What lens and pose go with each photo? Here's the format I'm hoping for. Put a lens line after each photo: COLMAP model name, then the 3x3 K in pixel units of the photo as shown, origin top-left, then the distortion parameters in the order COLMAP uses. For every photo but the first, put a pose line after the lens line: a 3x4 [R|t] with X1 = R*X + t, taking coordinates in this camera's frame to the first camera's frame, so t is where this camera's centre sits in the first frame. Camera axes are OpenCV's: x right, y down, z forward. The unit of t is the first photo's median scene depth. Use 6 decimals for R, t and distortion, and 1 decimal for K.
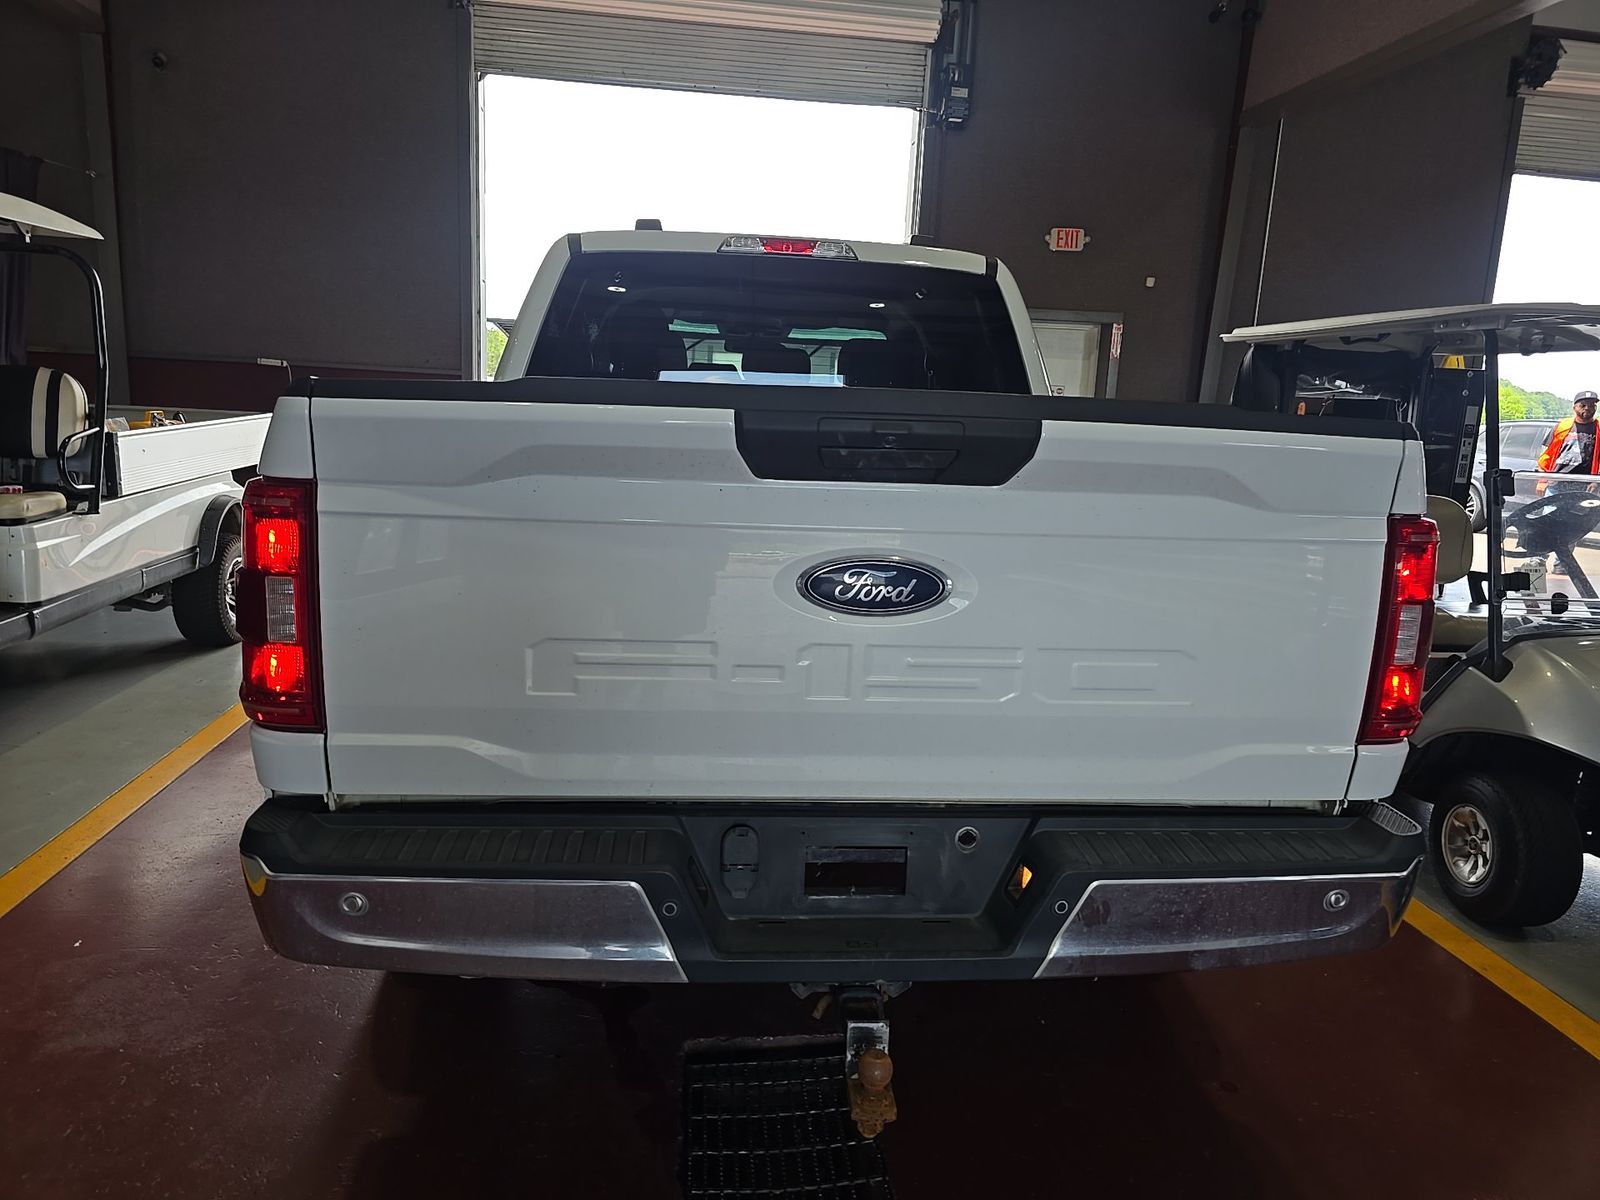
lens RADIAL K [[1067.4, 0, 794.5], [0, 1067.4, 600.7], [0, 0, 1]] dist [0.053811, -0.056170]
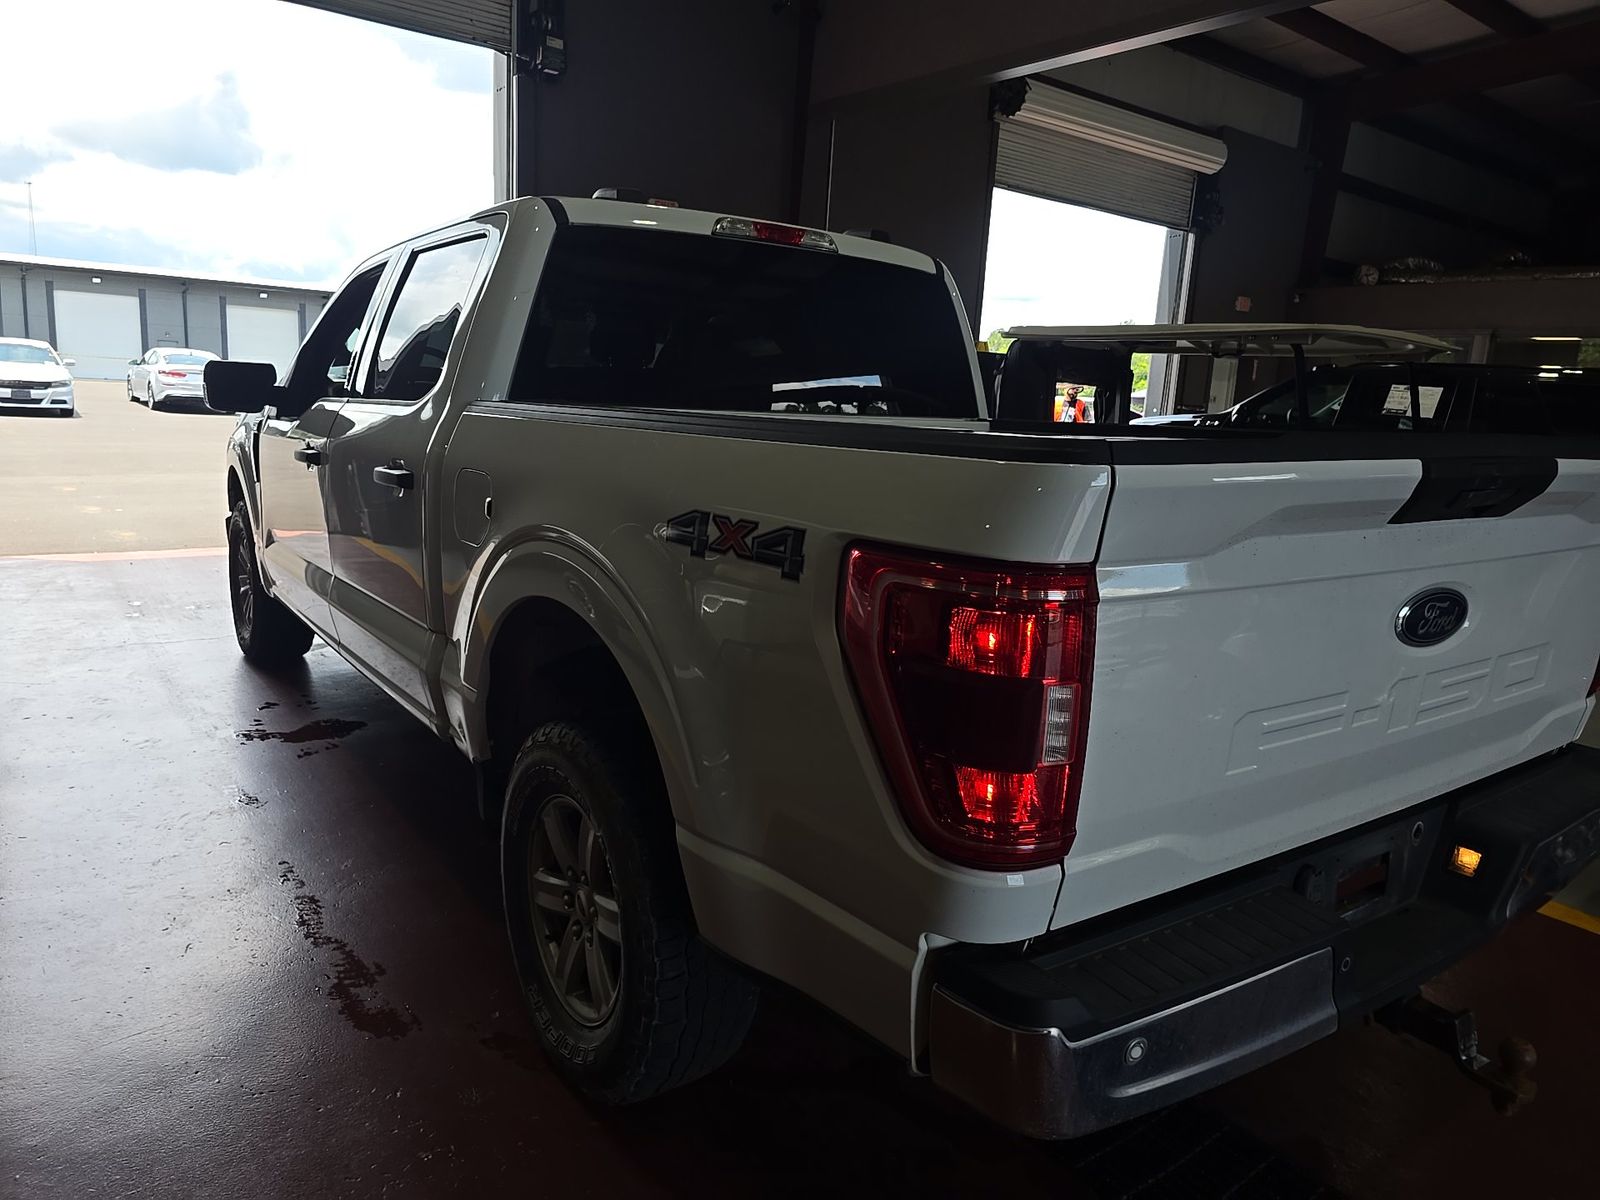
lens RADIAL K [[1089.2, 0, 800.0], [0, 1089.2, 600.0], [0, 0, 1]] dist [0.028309, -0.047008]
pose [[0.858038, -0.094267, 0.504861, -0.208452], [0.076990, 0.995512, 0.055032, -0.028731], [-0.507782, -0.008351, 0.861445, 0.077473]]
